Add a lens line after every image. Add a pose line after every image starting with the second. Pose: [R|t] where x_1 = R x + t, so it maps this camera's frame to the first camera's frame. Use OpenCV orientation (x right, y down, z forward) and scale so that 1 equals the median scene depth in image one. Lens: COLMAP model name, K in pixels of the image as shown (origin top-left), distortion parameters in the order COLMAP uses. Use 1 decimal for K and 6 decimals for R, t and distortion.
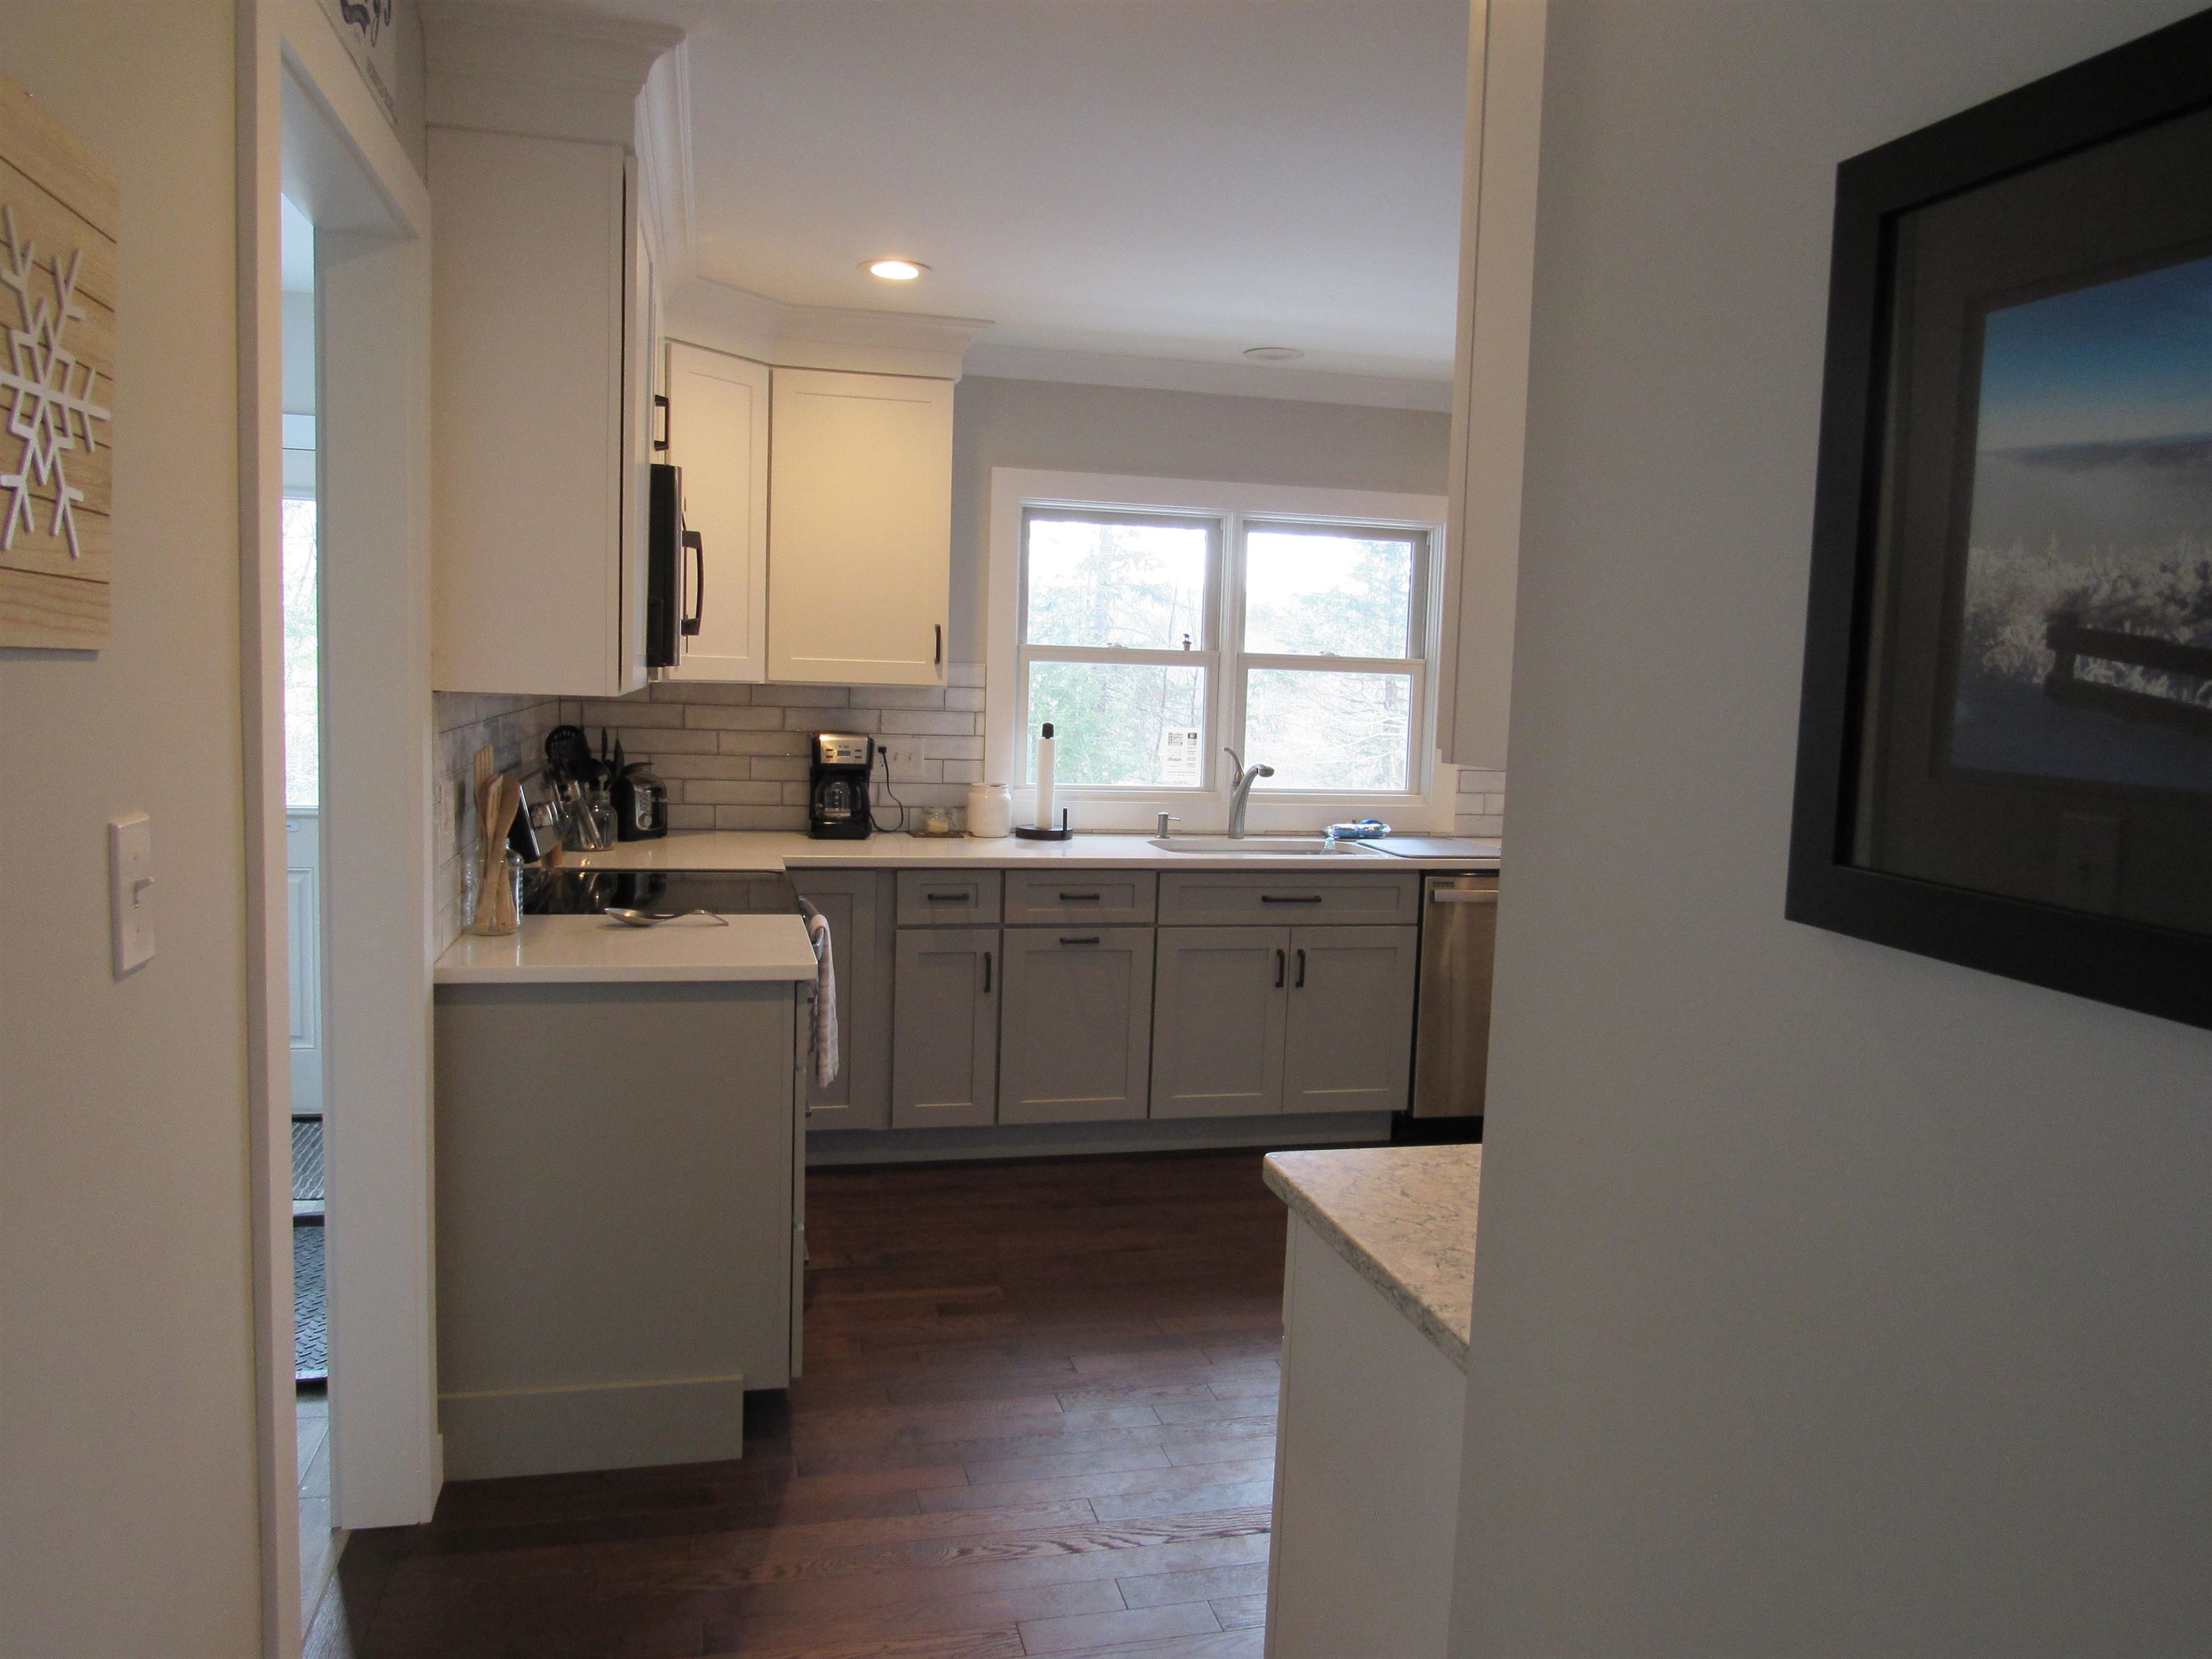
lens RADIAL K [[1579.3, 0, 1113.8], [0, 1579.3, 831.7], [0, 0, 1]] dist [-0.027021, 0.006144]
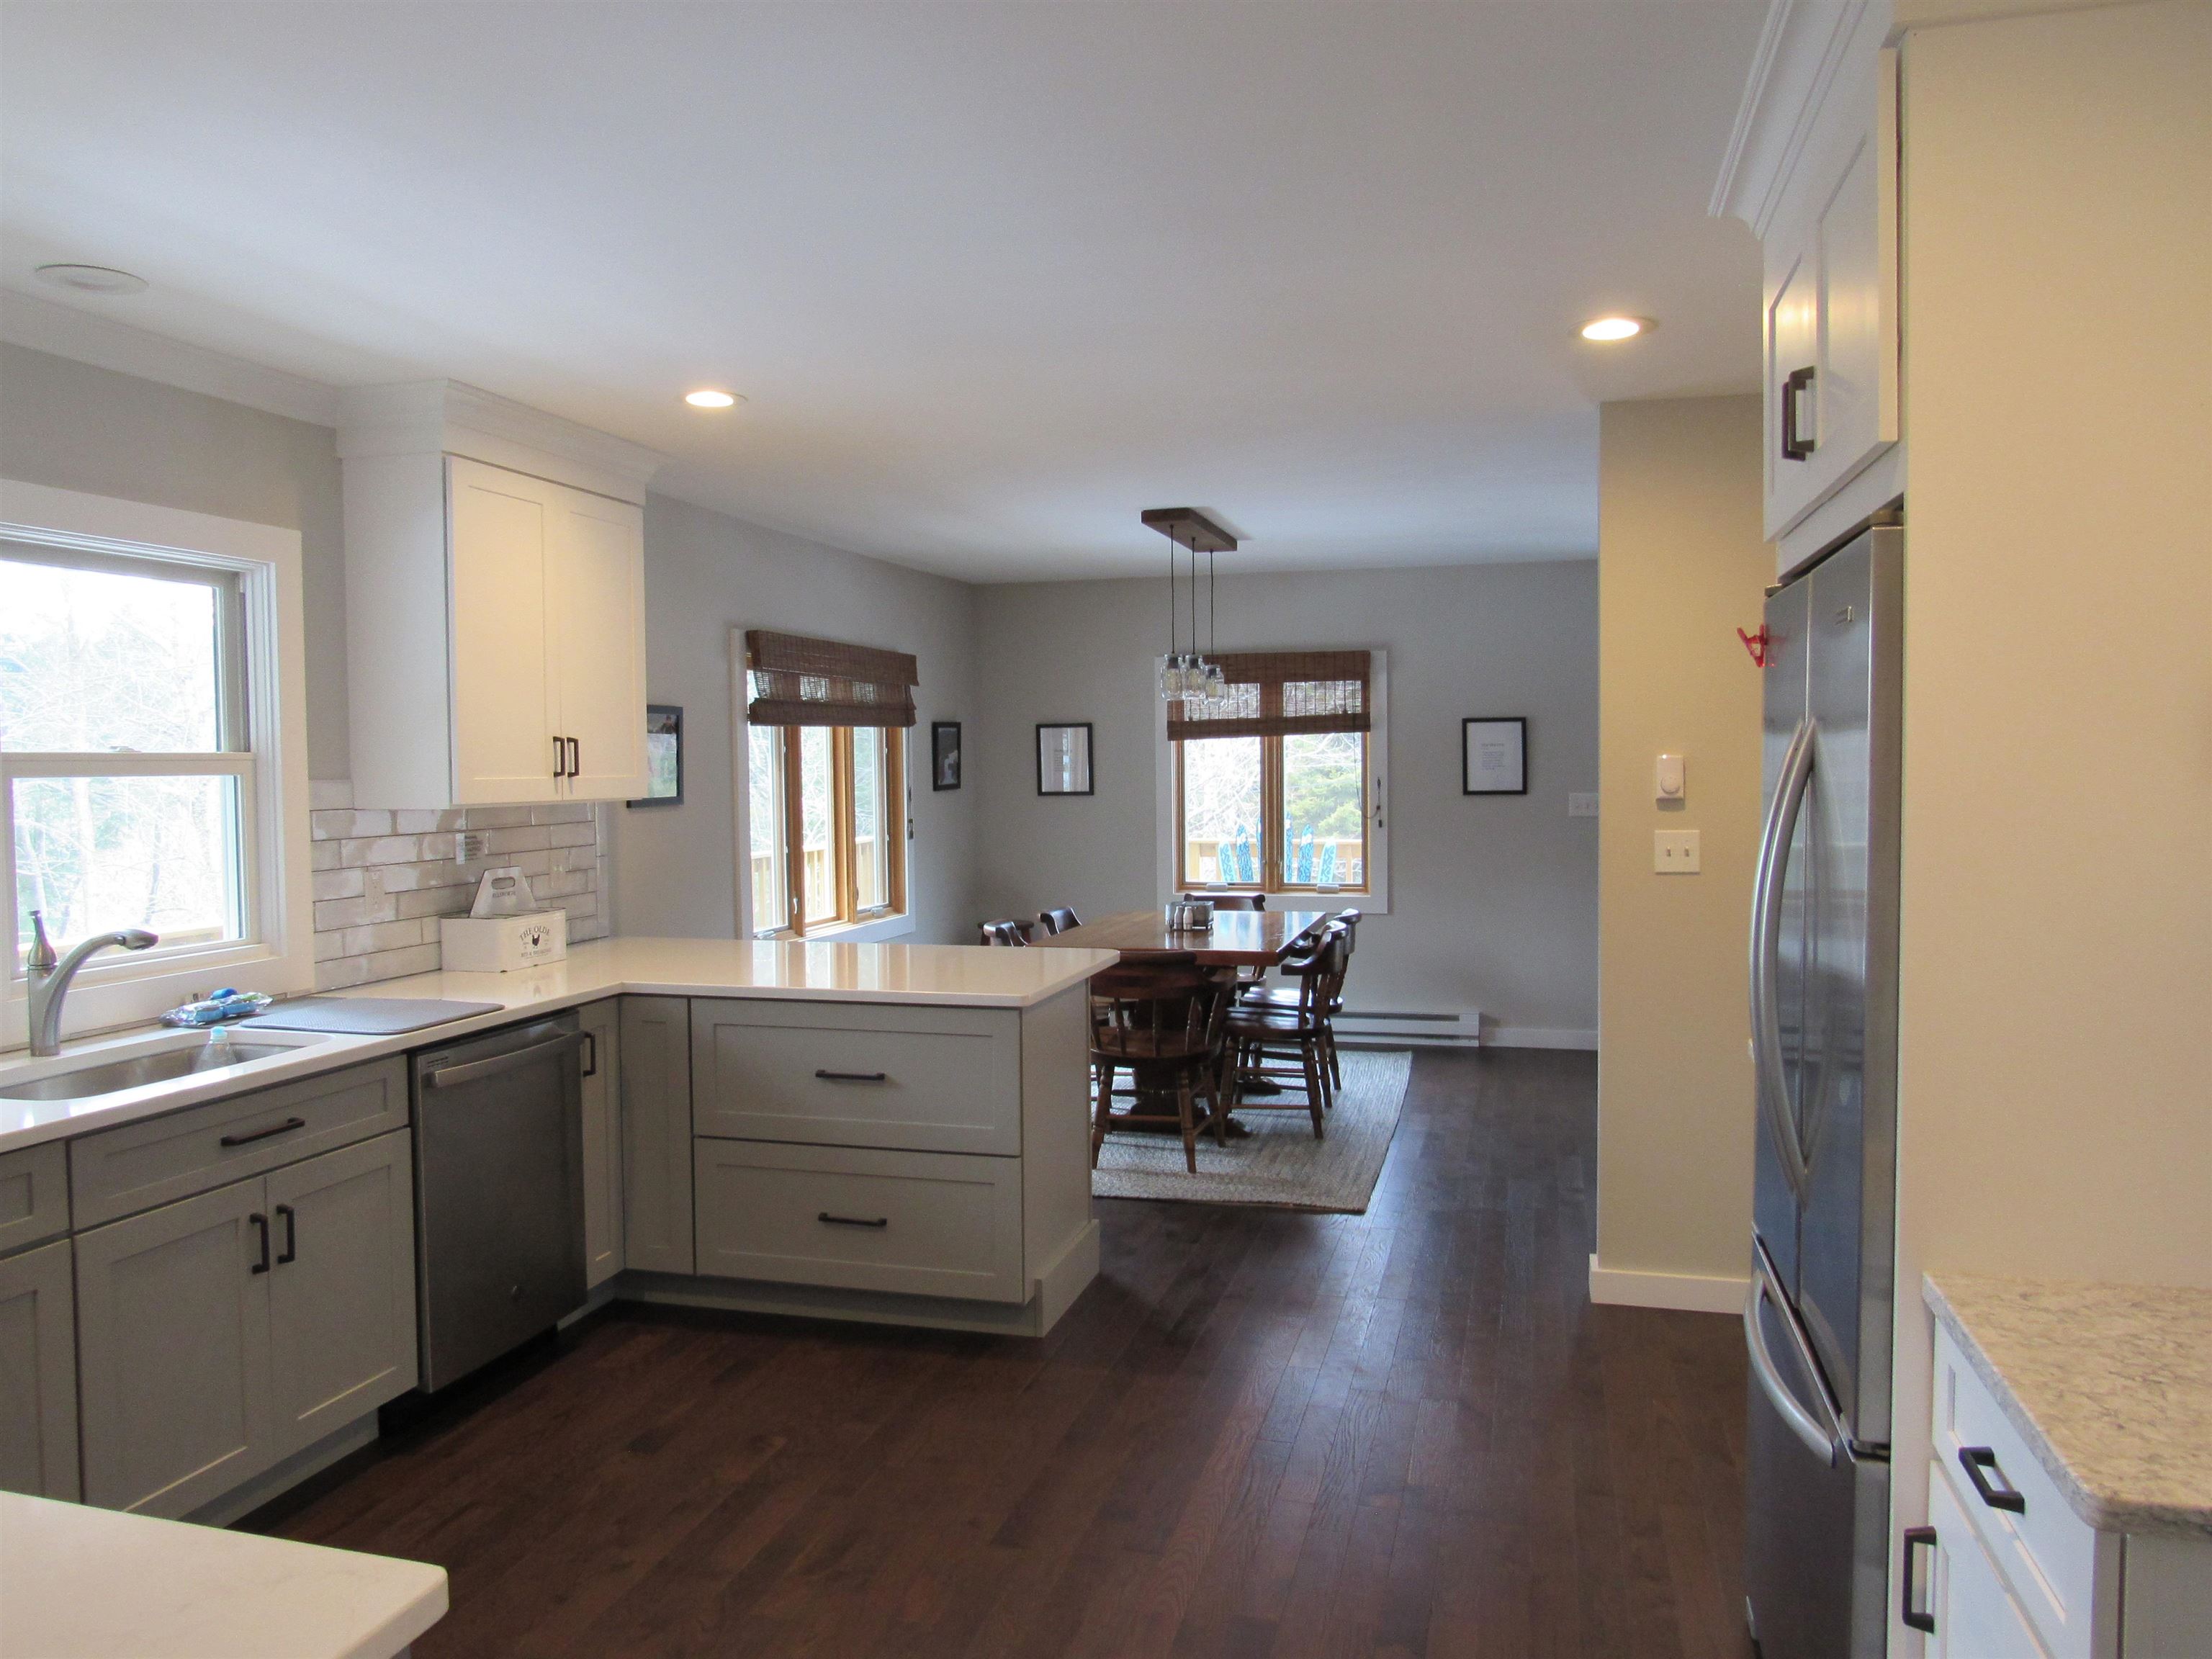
lens RADIAL K [[1579.3, 0, 1111.0], [0, 1579.3, 831.9], [0, 0, 1]] dist [-0.027021, 0.006144]
pose [[0.497053, -0.077041, 0.864293, -0.242480], [0.109489, 0.993658, 0.025605, -0.054034], [-0.860785, 0.081904, 0.502336, 0.345192]]
